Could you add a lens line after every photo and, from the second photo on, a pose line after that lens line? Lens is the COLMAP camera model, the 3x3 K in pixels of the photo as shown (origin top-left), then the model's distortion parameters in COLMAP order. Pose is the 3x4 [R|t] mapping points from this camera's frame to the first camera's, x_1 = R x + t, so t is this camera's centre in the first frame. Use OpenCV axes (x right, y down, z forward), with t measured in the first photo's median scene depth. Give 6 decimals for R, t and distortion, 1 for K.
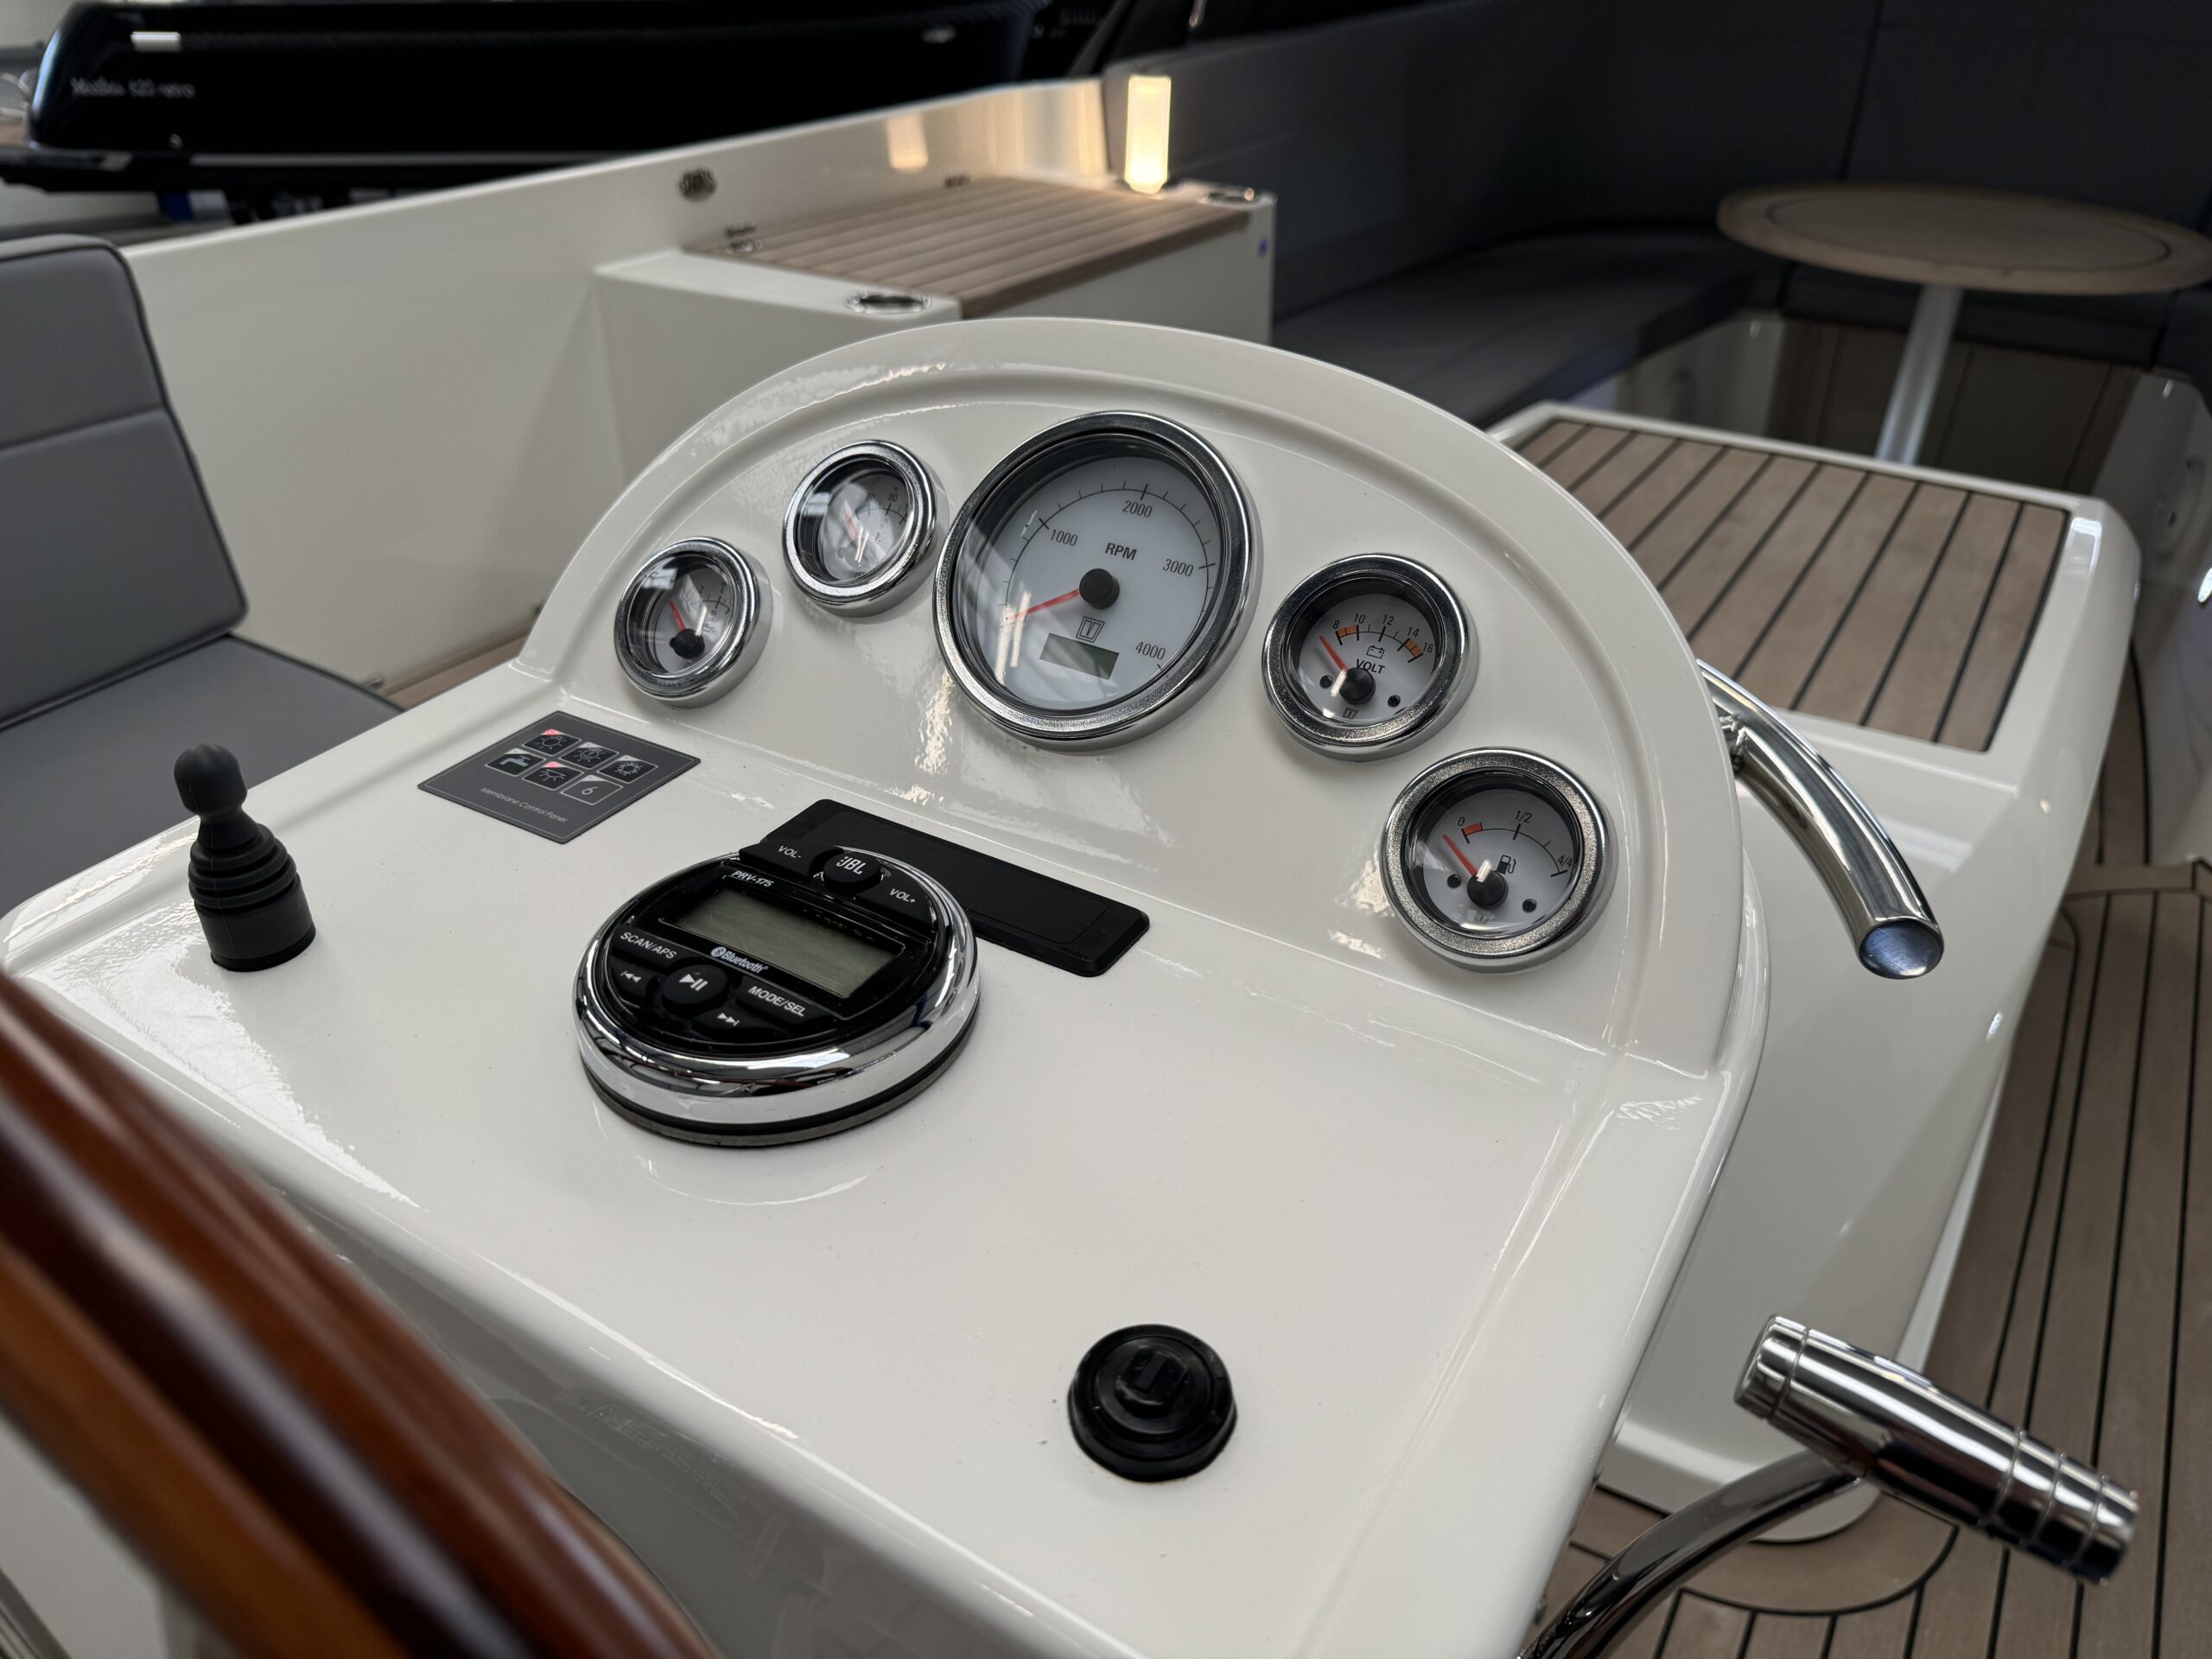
lens RADIAL K [[1593.5, 0, 1099.0], [0, 1593.5, 825.6], [0, 0, 1]] dist [-0.001656, -0.004168]
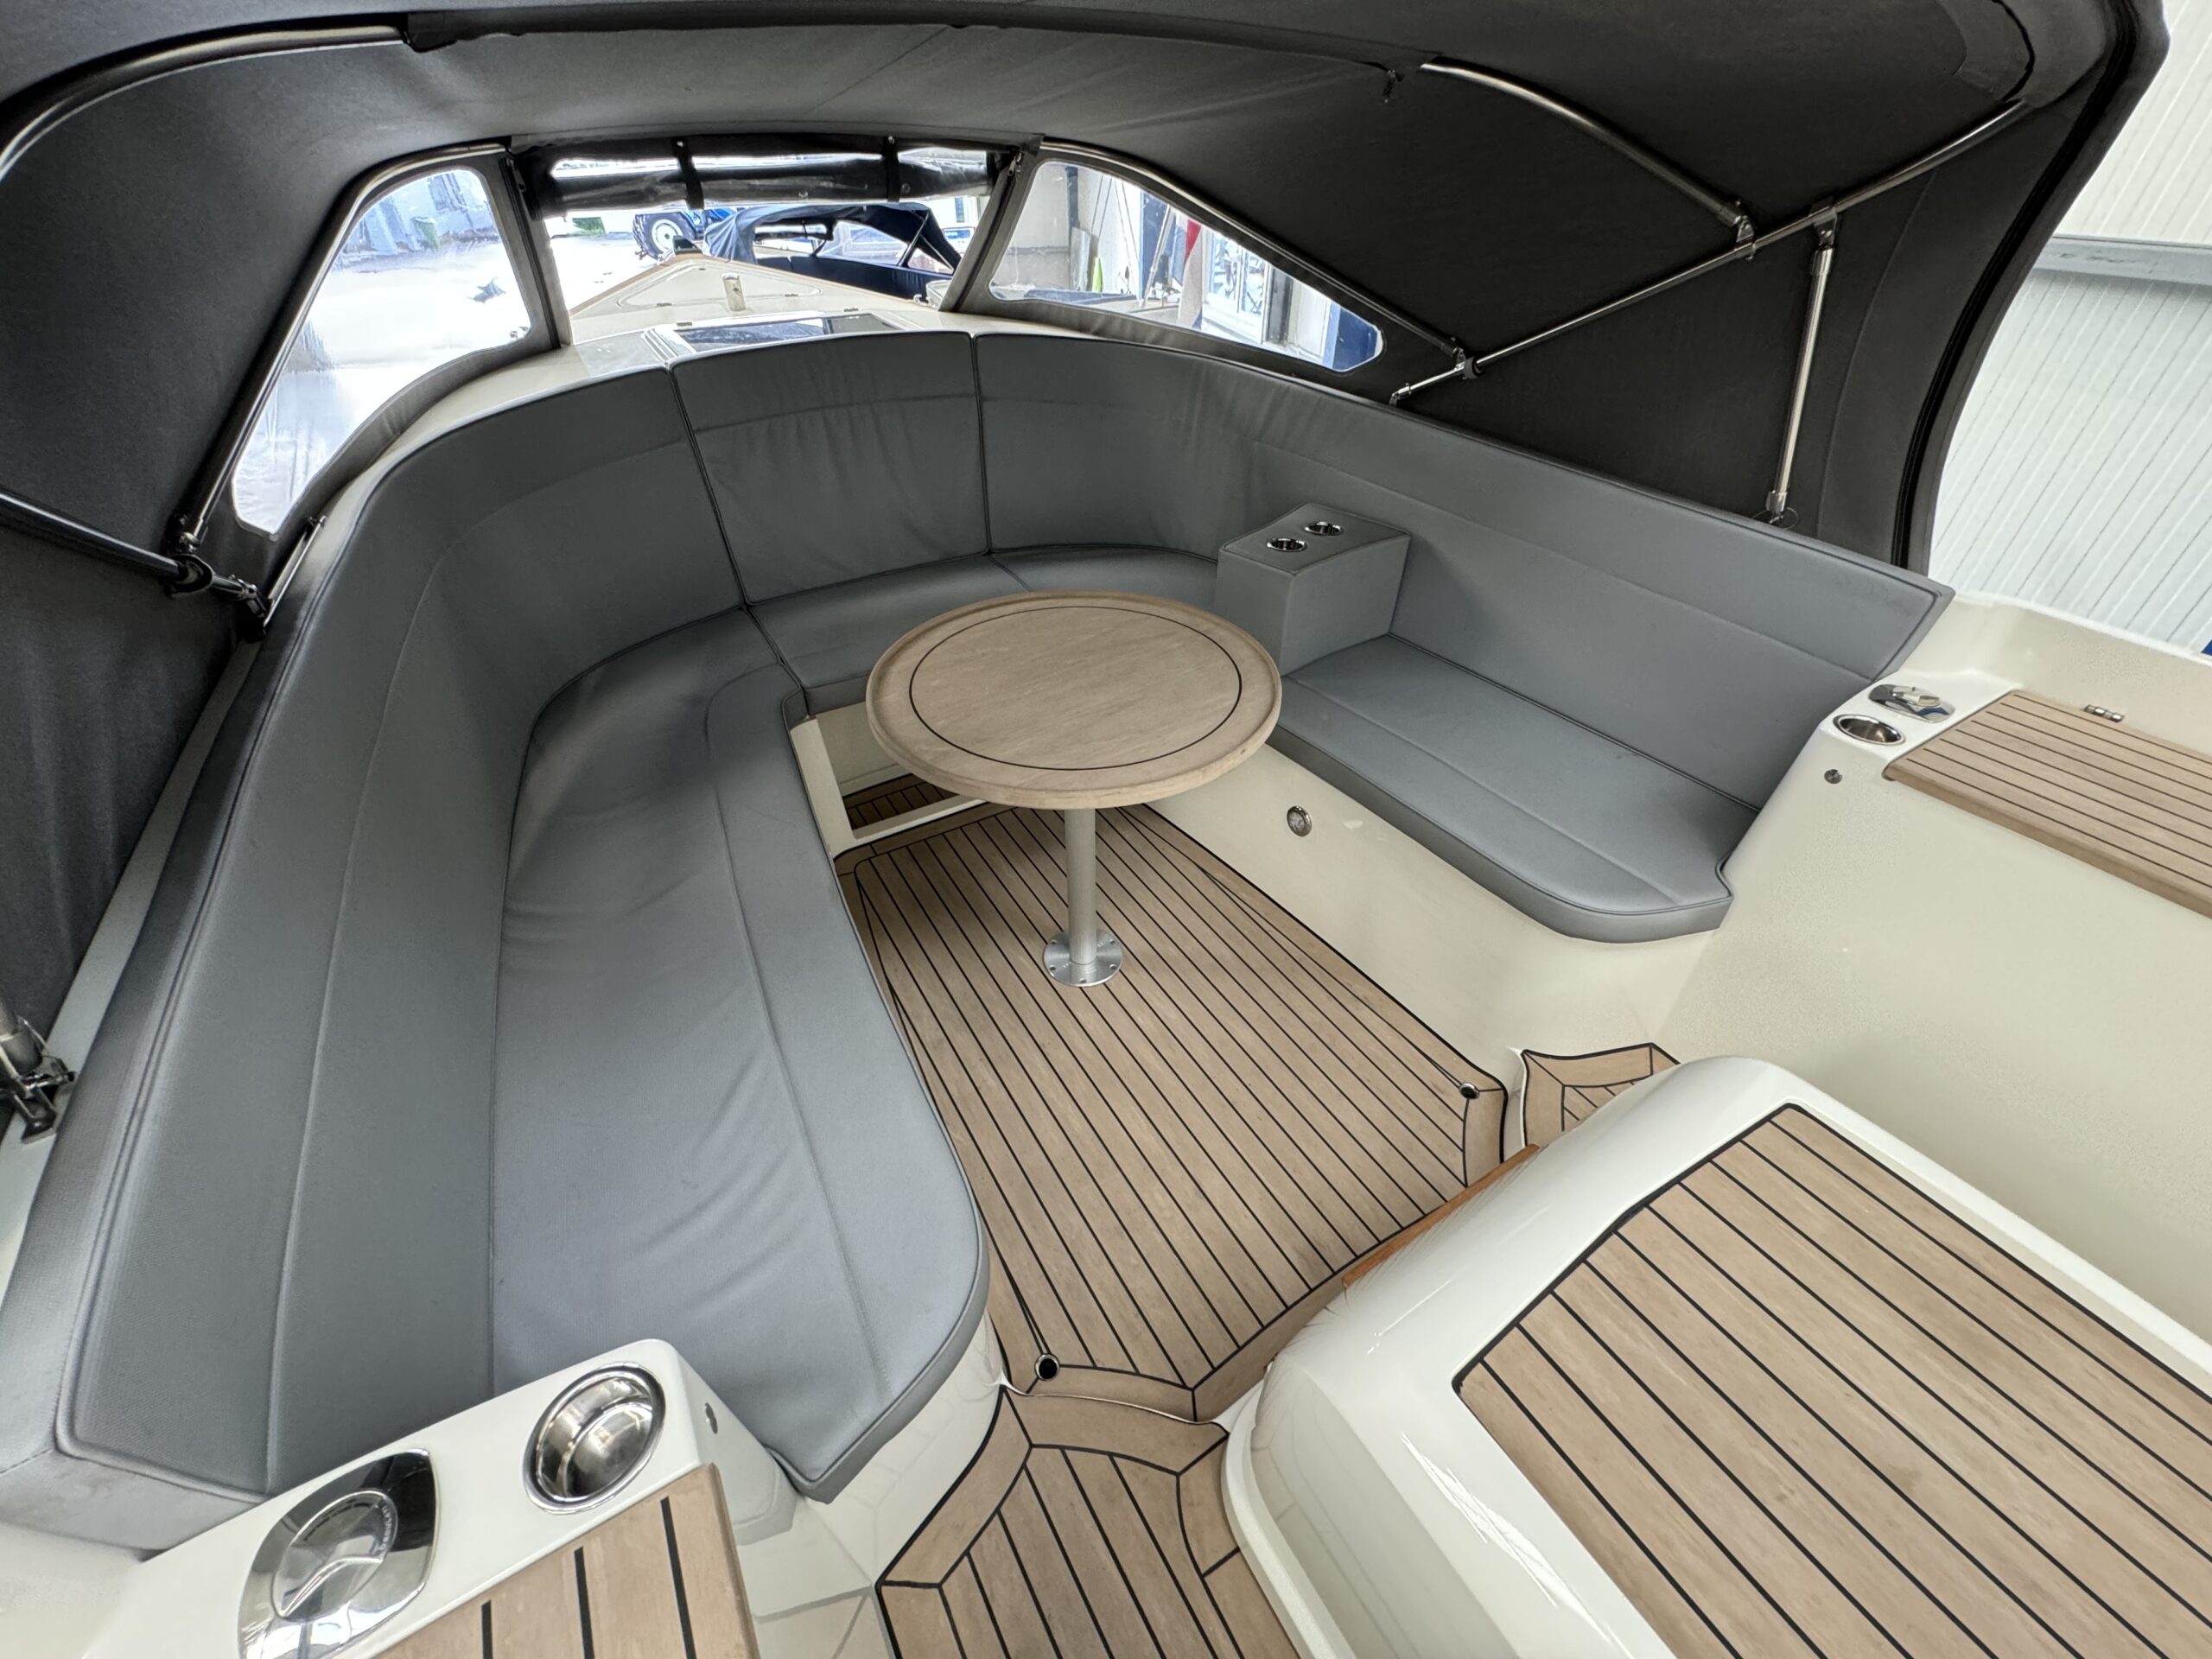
lens RADIAL K [[873.8, 0, 1102.4], [0, 873.8, 828.5], [0, 0, 1]] dist [-0.001704, 0.000055]
pose [[0.450028, -0.578992, 0.679884, 0.112430], [0.479866, 0.798867, 0.362686, -0.763778], [-0.753129, 0.163035, 0.637351, 0.935669]]
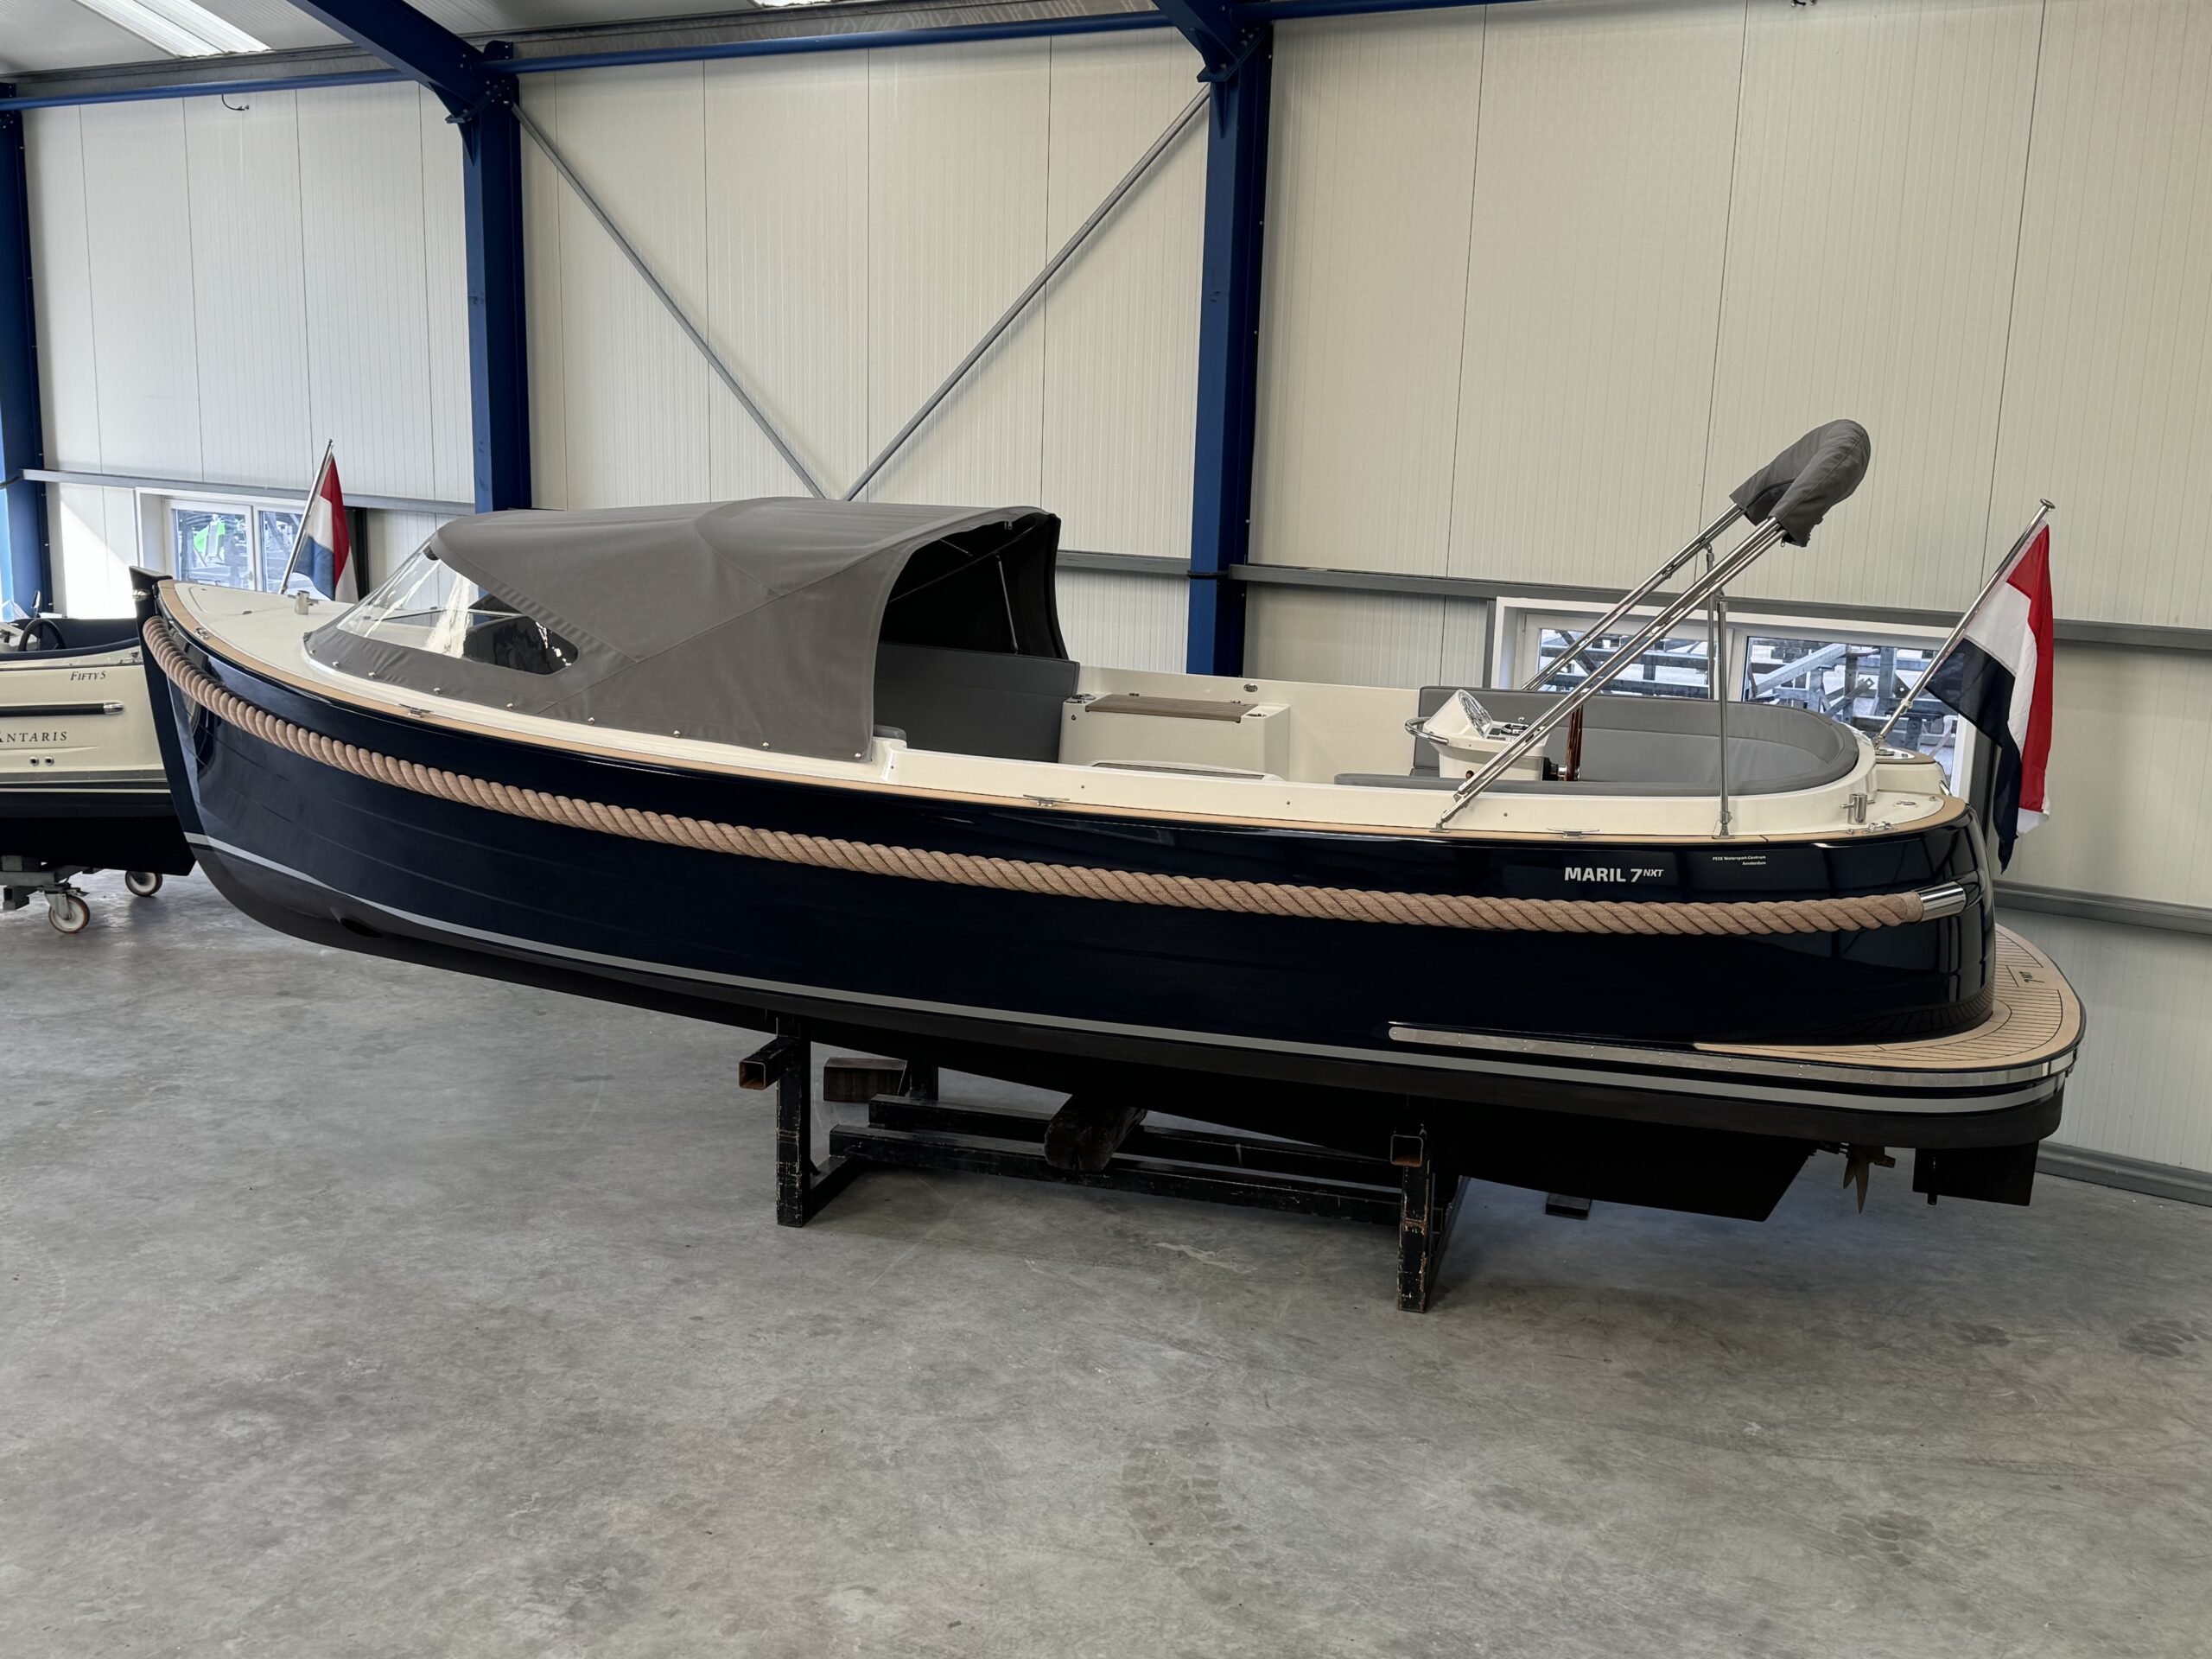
lens RADIAL K [[2131.9, 0, 1106.4], [0, 2131.9, 815.0], [0, 0, 1]] dist [0.178879, -0.358111]
pose [[-0.297623, -0.219173, 0.929184, -4.094337], [0.459536, 0.820228, 0.340665, -1.794894], [-0.836807, 0.528384, -0.143401, 1.761938]]
